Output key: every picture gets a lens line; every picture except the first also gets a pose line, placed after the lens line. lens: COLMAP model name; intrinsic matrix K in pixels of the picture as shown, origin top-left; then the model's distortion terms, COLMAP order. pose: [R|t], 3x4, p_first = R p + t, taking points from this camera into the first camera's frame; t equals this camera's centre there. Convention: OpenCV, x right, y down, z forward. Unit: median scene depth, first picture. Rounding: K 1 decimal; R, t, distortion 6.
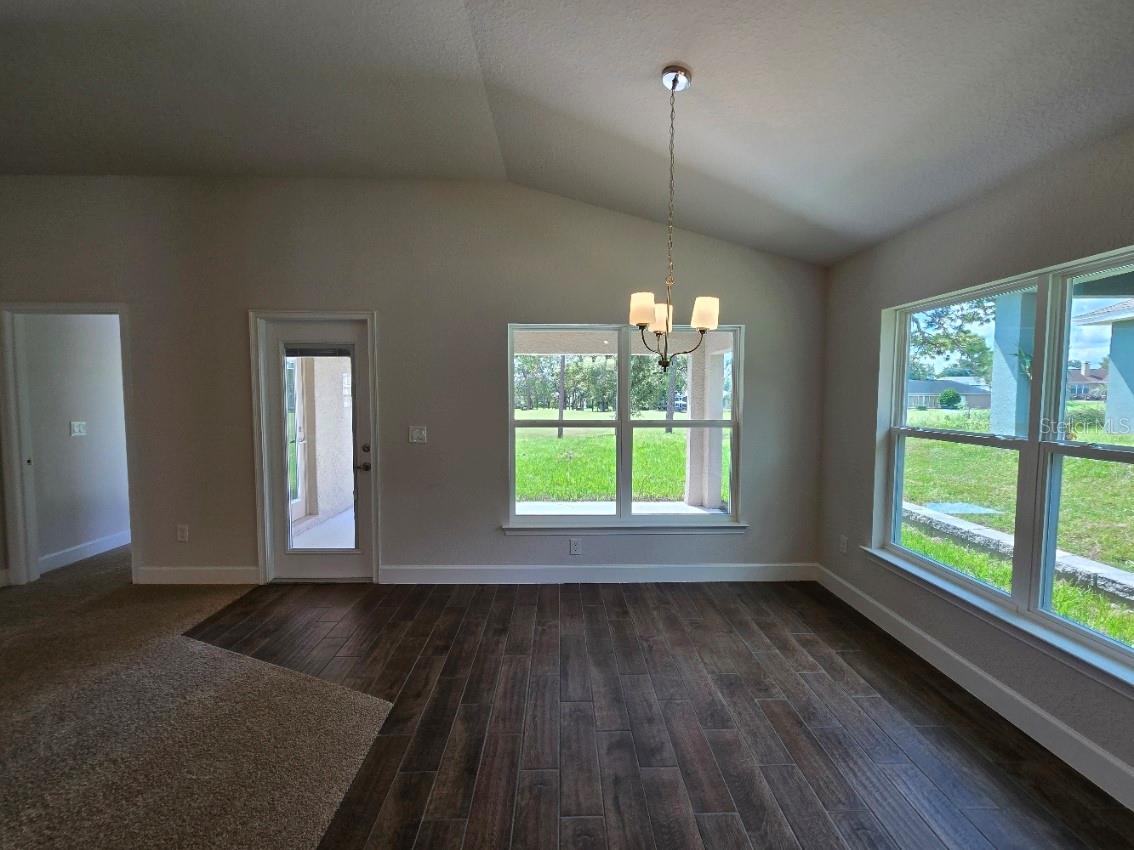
lens RADIAL K [[468.1, 0, 579.2], [0, 468.1, 423.4], [0, 0, 1]] dist [-0.002029, -0.000190]
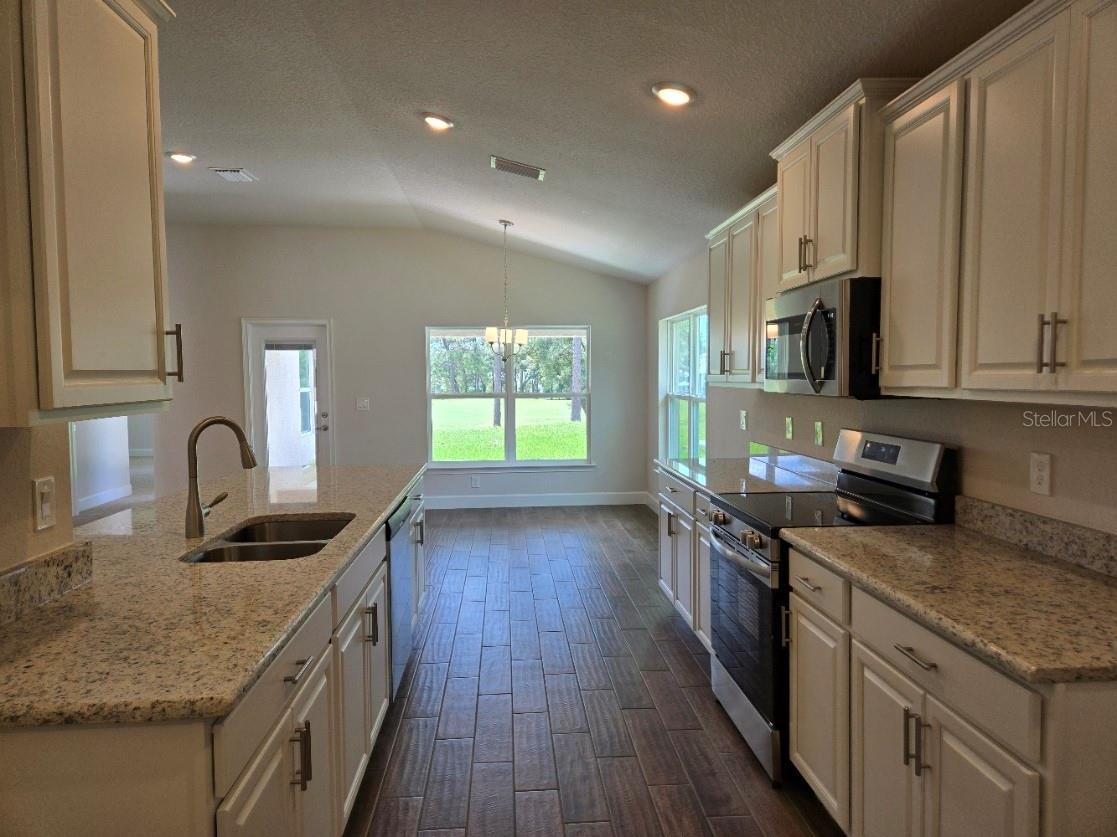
lens RADIAL K [[774.4, 0, 589.0], [0, 774.4, 422.6], [0, 0, 1]] dist [0.001806, -0.000442]
pose [[0.997901, -0.014005, 0.063223, 0.188622], [0.013913, 0.999901, 0.001902, 0.082665], [-0.063244, -0.001018, 0.997998, -1.366780]]
